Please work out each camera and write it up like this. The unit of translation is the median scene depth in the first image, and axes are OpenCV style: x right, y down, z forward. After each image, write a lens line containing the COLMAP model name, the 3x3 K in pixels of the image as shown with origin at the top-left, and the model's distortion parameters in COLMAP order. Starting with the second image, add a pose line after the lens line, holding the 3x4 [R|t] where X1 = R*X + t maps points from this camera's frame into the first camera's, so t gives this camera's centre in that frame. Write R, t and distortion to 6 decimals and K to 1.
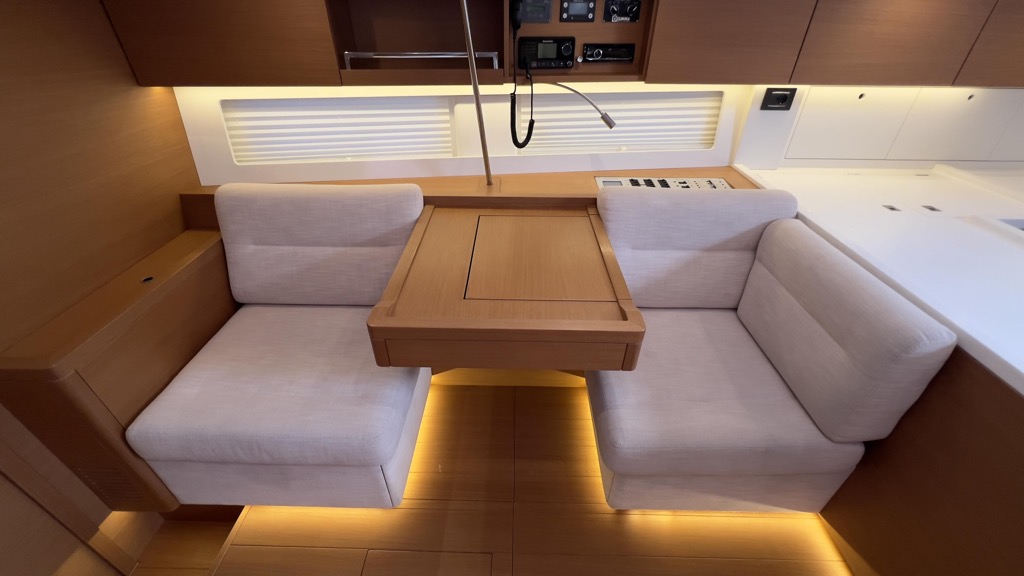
lens RADIAL K [[410.9, 0, 511.7], [0, 410.9, 284.6], [0, 0, 1]] dist [0.001692, 0.000178]
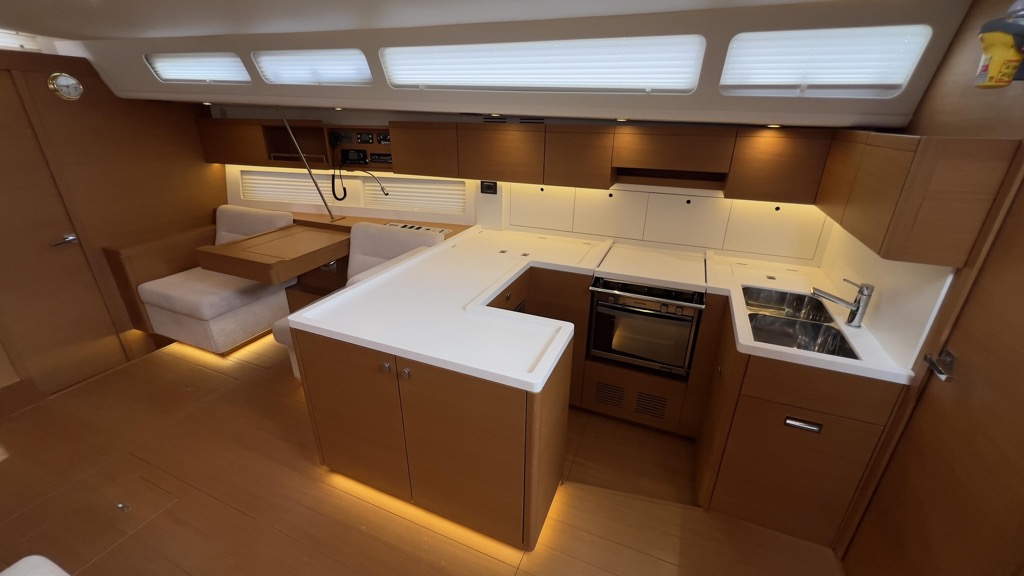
lens RADIAL K [[410.9, 0, 511.7], [0, 410.9, 284.6], [0, 0, 1]] dist [0.001692, 0.000178]
pose [[0.926440, 0.146676, -0.346693, 1.590121], [-0.211366, 0.964773, -0.156647, 0.195104], [0.311503, 0.218403, 0.924806, -0.488676]]
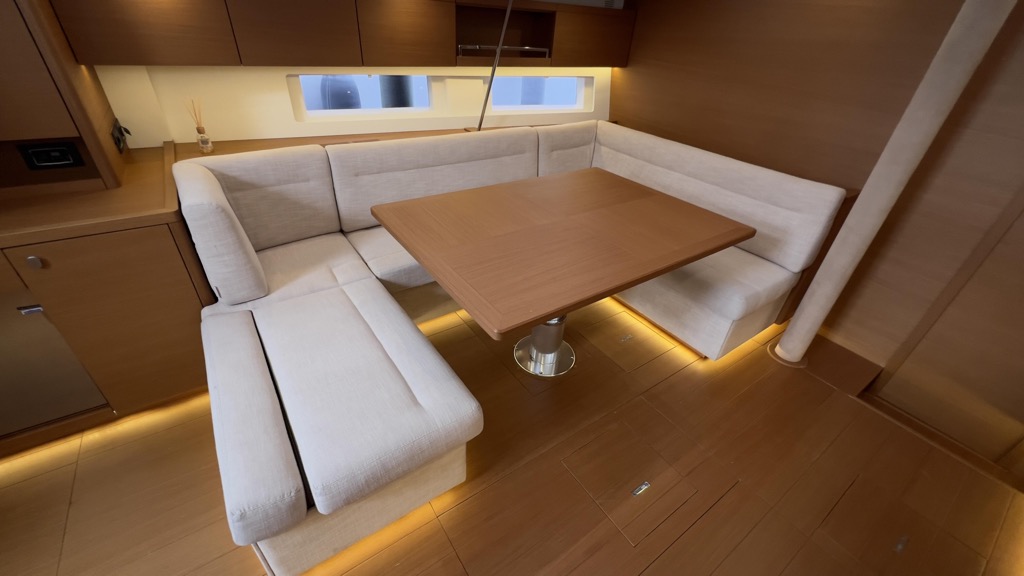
lens RADIAL K [[410.9, 0, 511.7], [0, 410.9, 284.6], [0, 0, 1]] dist [0.001692, 0.000178]
pose [[-0.809542, 0.270872, -0.520836, 0.885742], [-0.377747, 0.438788, 0.815336, -0.070888], [0.449388, 0.856793, -0.252896, 0.081246]]
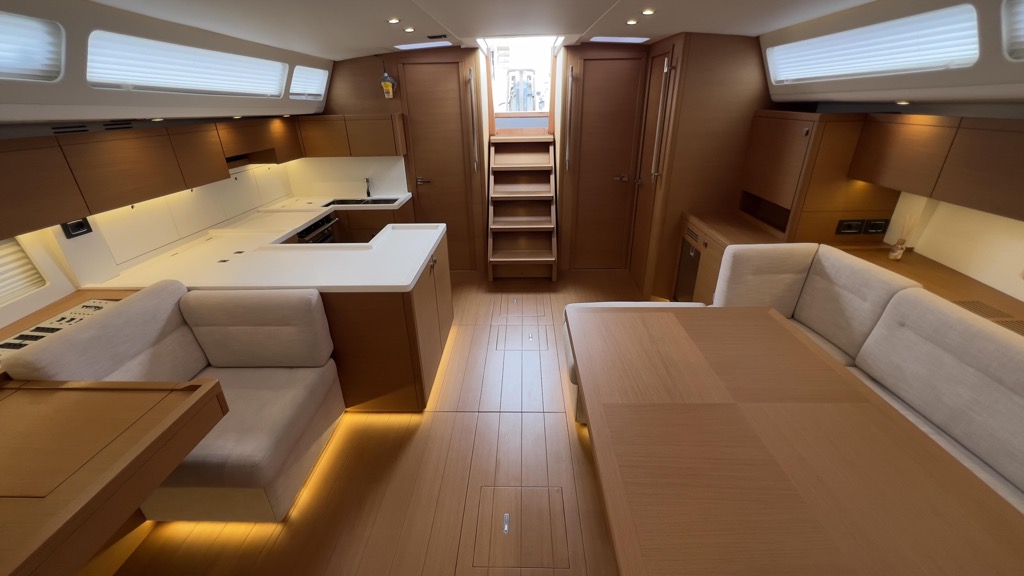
lens RADIAL K [[410.9, 0, 511.7], [0, 410.9, 284.6], [0, 0, 1]] dist [0.001692, 0.000178]
pose [[0.008138, -0.420552, 0.907232, -0.541494], [0.569104, 0.747946, 0.341609, -0.030264], [-0.822225, 0.513530, 0.245425, -0.247954]]
